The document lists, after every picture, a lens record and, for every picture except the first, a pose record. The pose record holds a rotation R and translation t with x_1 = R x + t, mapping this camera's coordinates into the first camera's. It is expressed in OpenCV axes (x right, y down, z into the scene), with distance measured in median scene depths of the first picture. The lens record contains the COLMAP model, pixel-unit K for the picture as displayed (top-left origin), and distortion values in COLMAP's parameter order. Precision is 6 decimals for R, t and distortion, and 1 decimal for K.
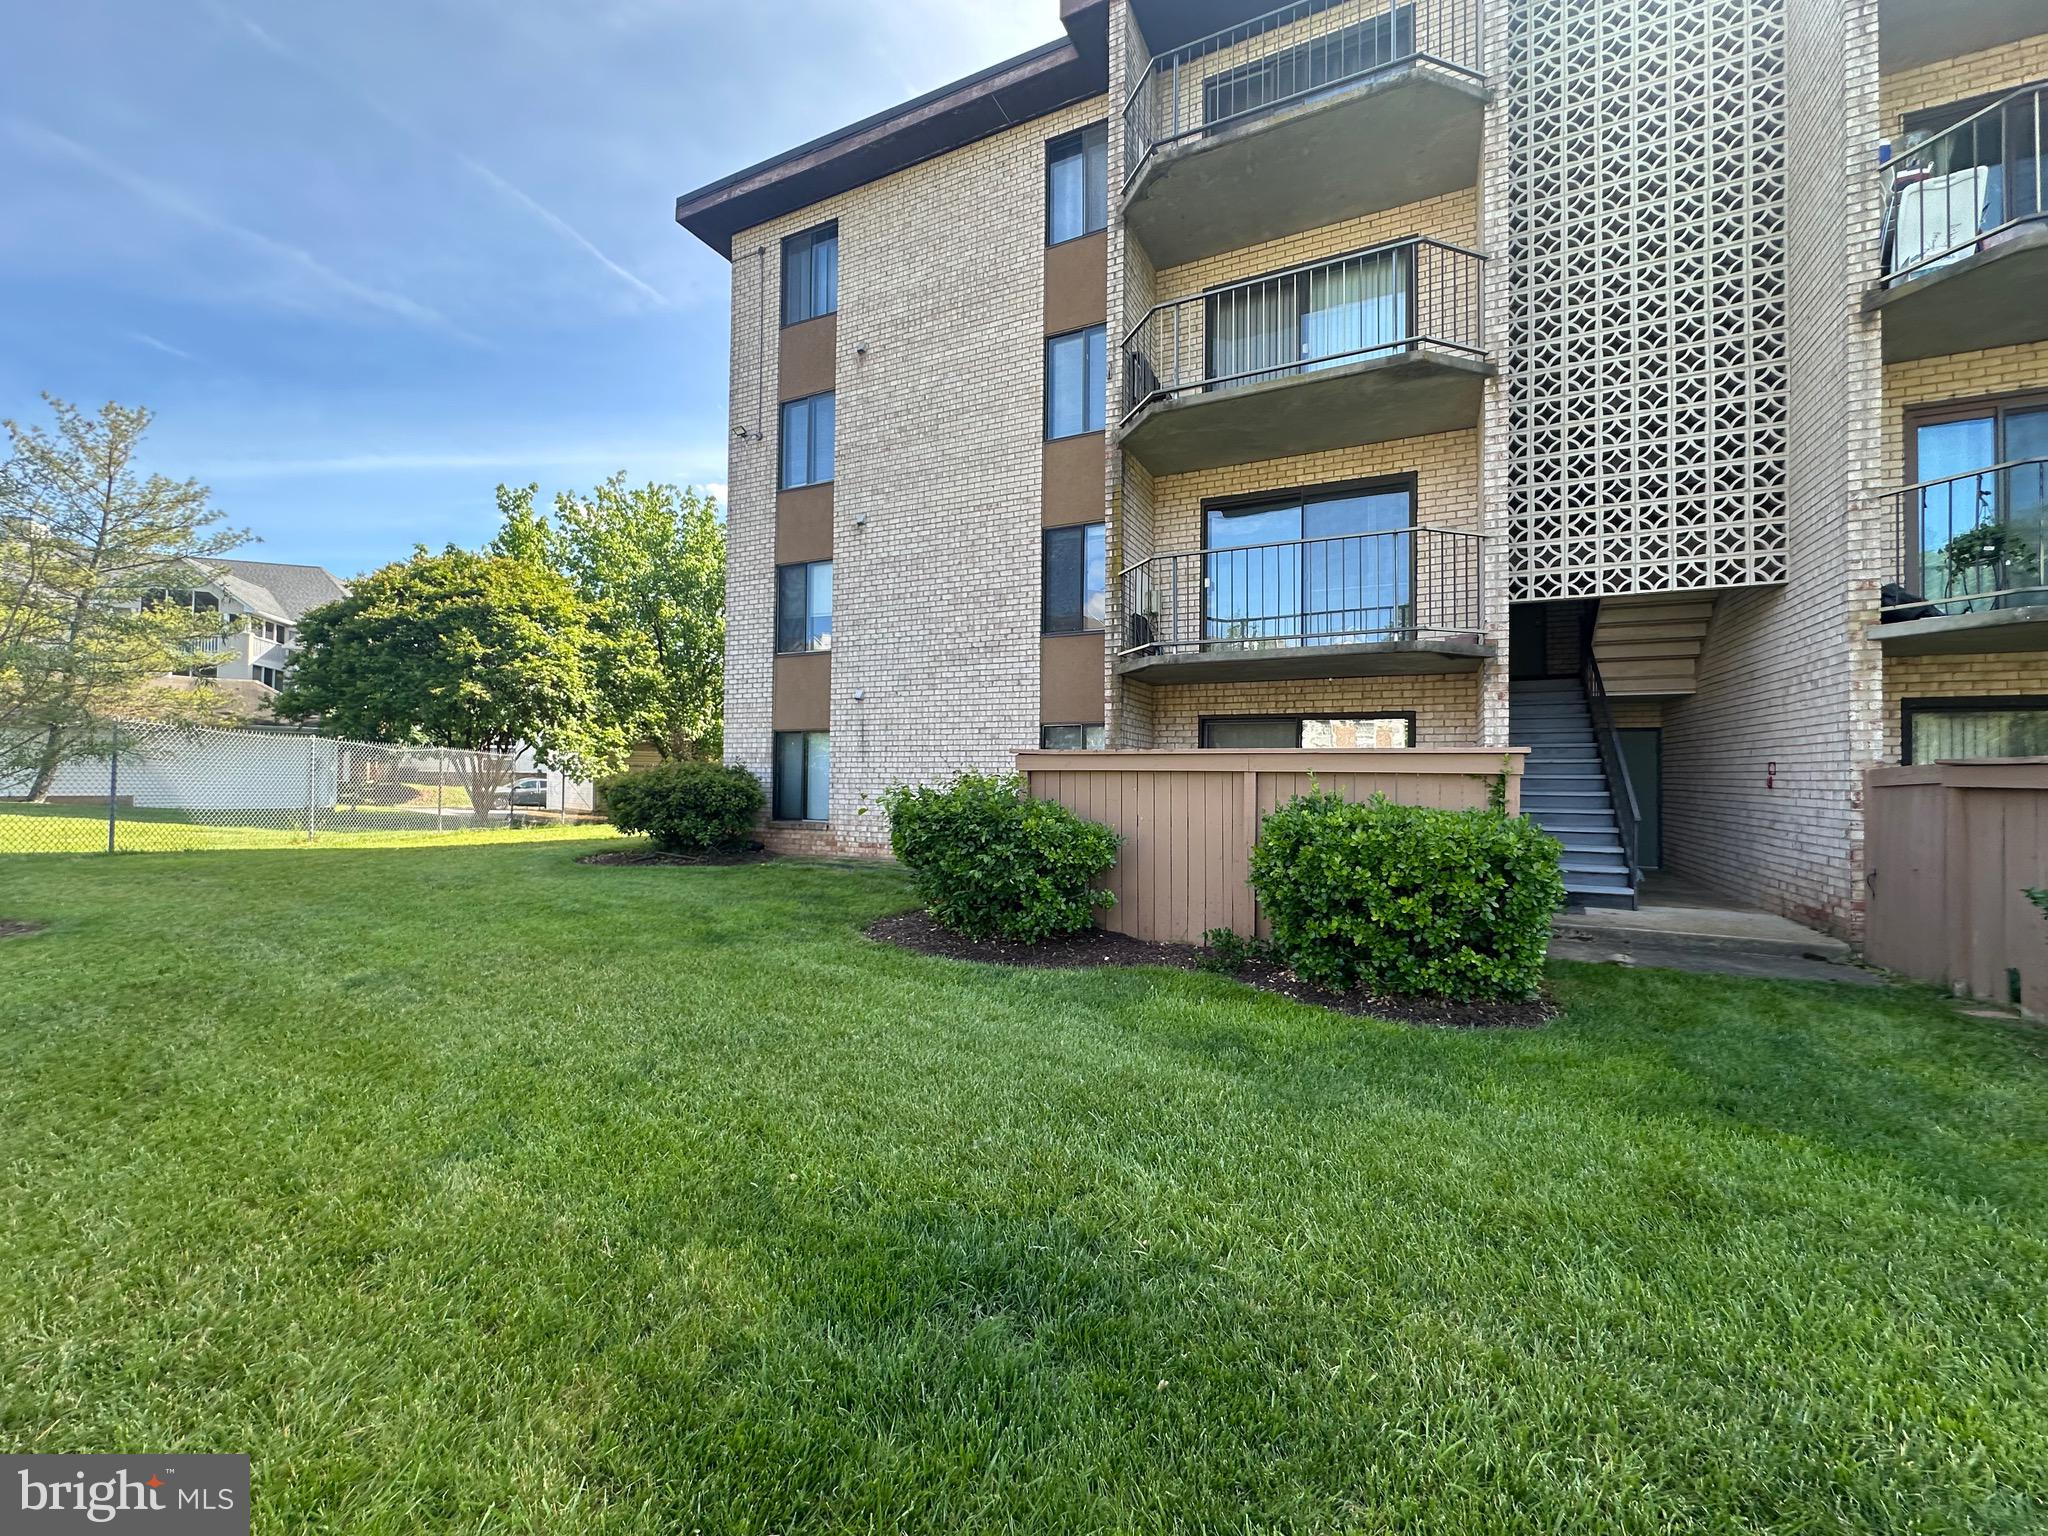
lens RADIAL K [[817.9, 0, 1021.5], [0, 817.9, 761.3], [0, 0, 1]] dist [-0.001611, -0.000179]
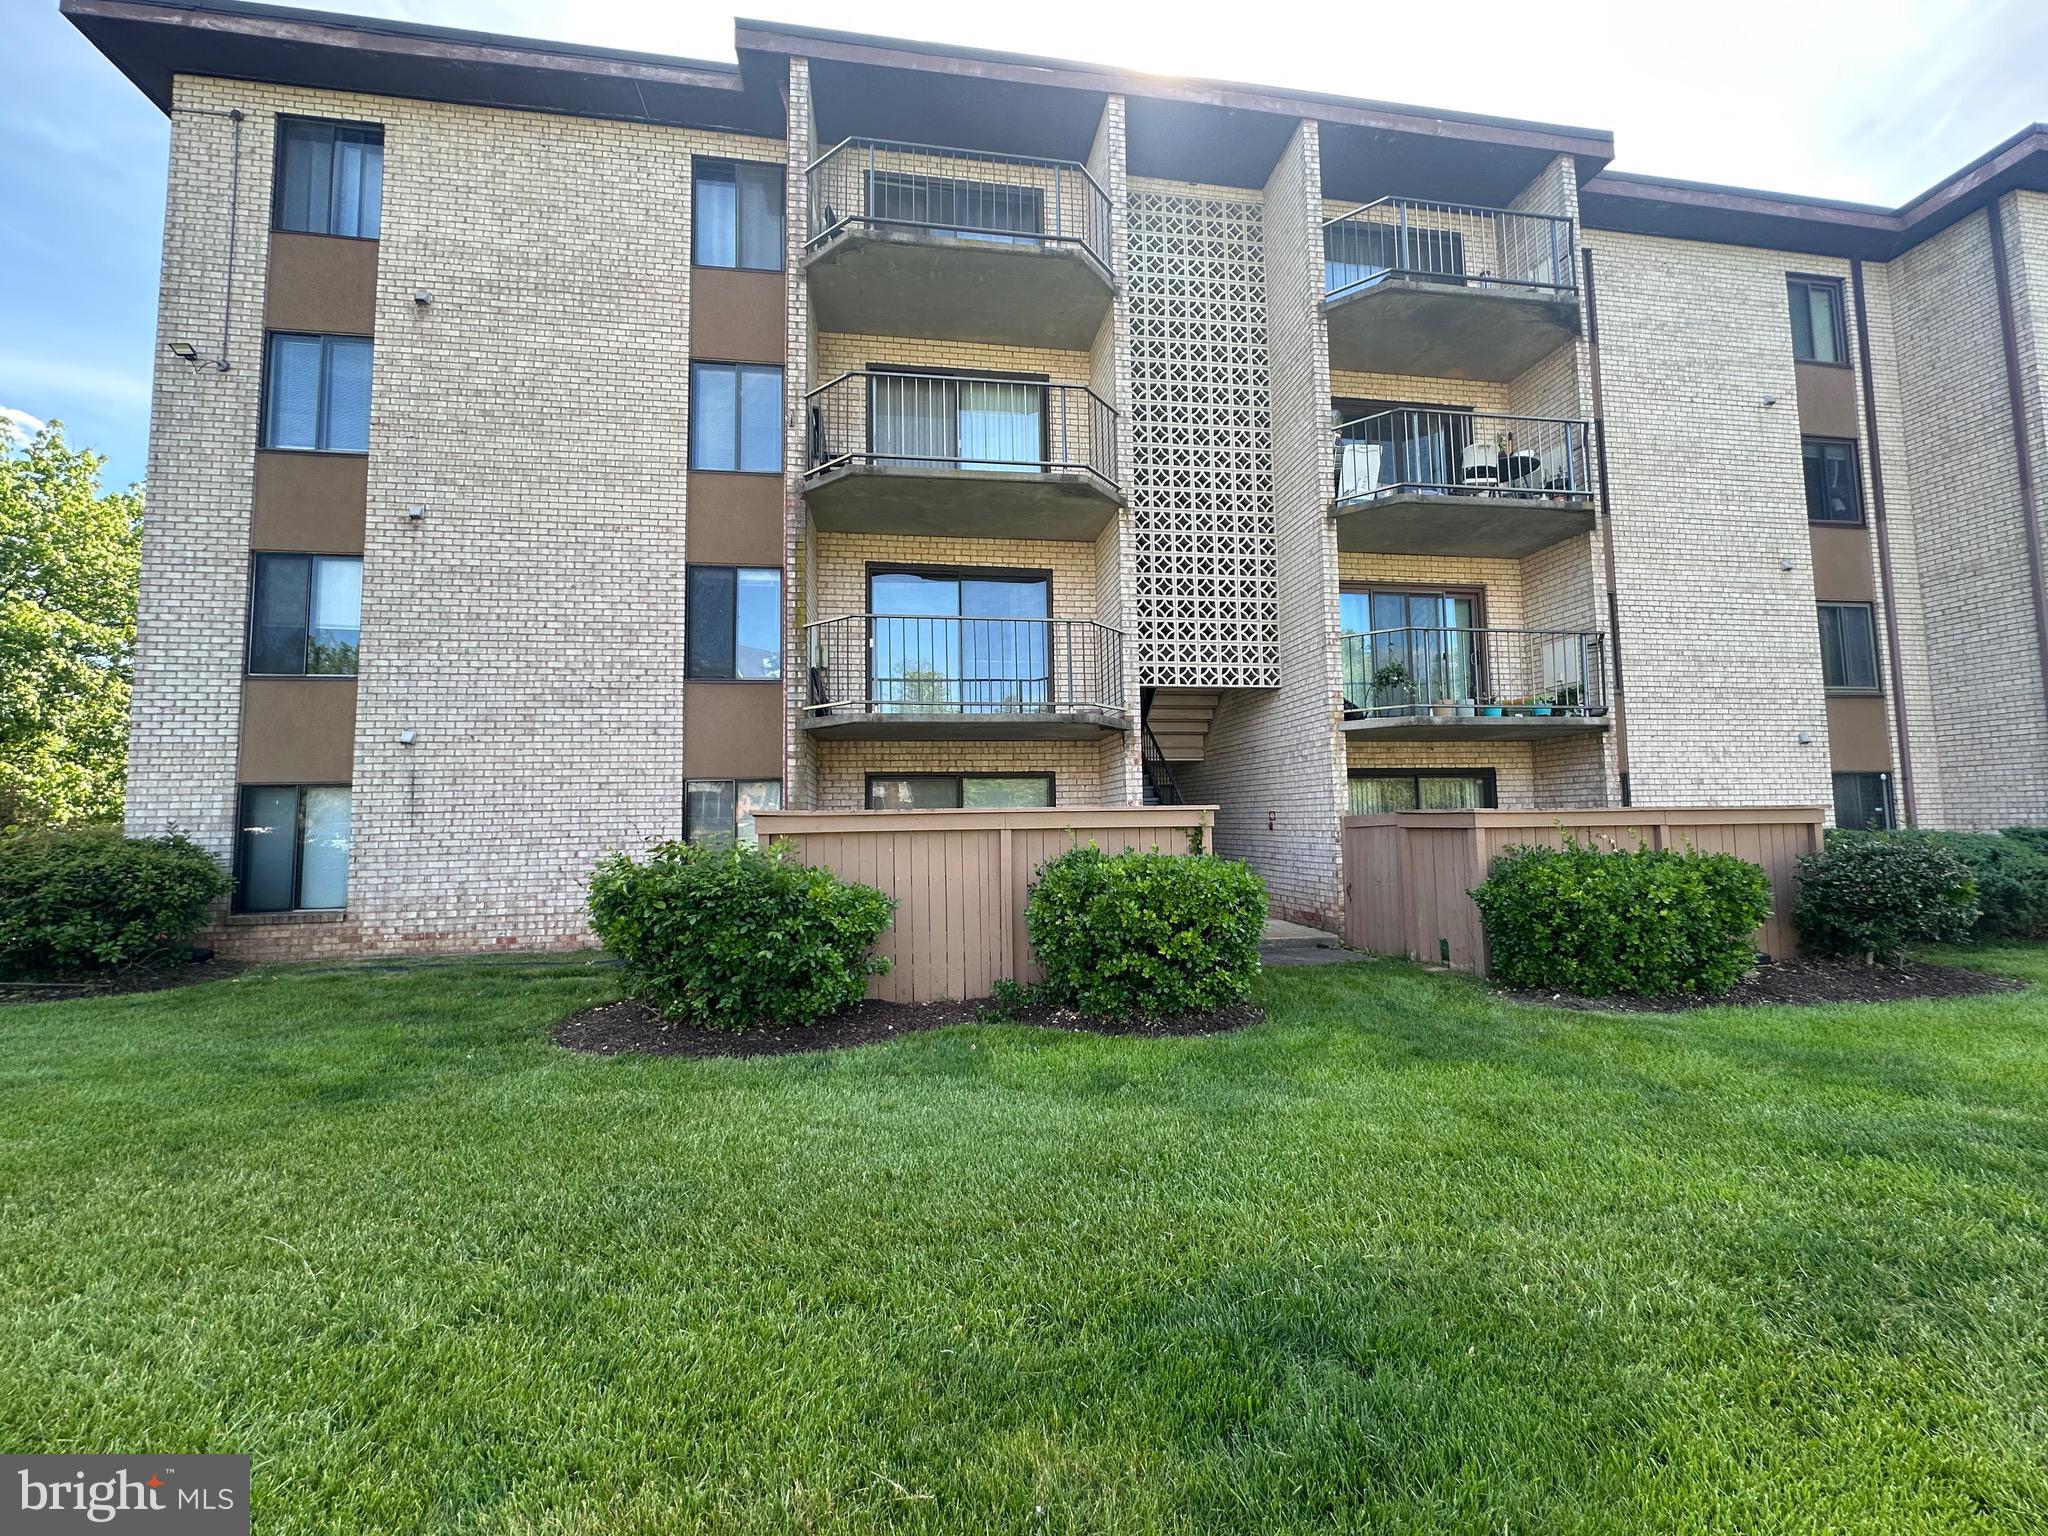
lens RADIAL K [[817.9, 0, 1021.0], [0, 817.9, 761.7], [0, 0, 1]] dist [-0.001611, -0.000179]
pose [[0.818974, 0.020217, 0.573474, -0.224033], [0.015129, 0.998271, -0.056798, -0.010045], [-0.573631, 0.055192, 0.817253, 0.072167]]
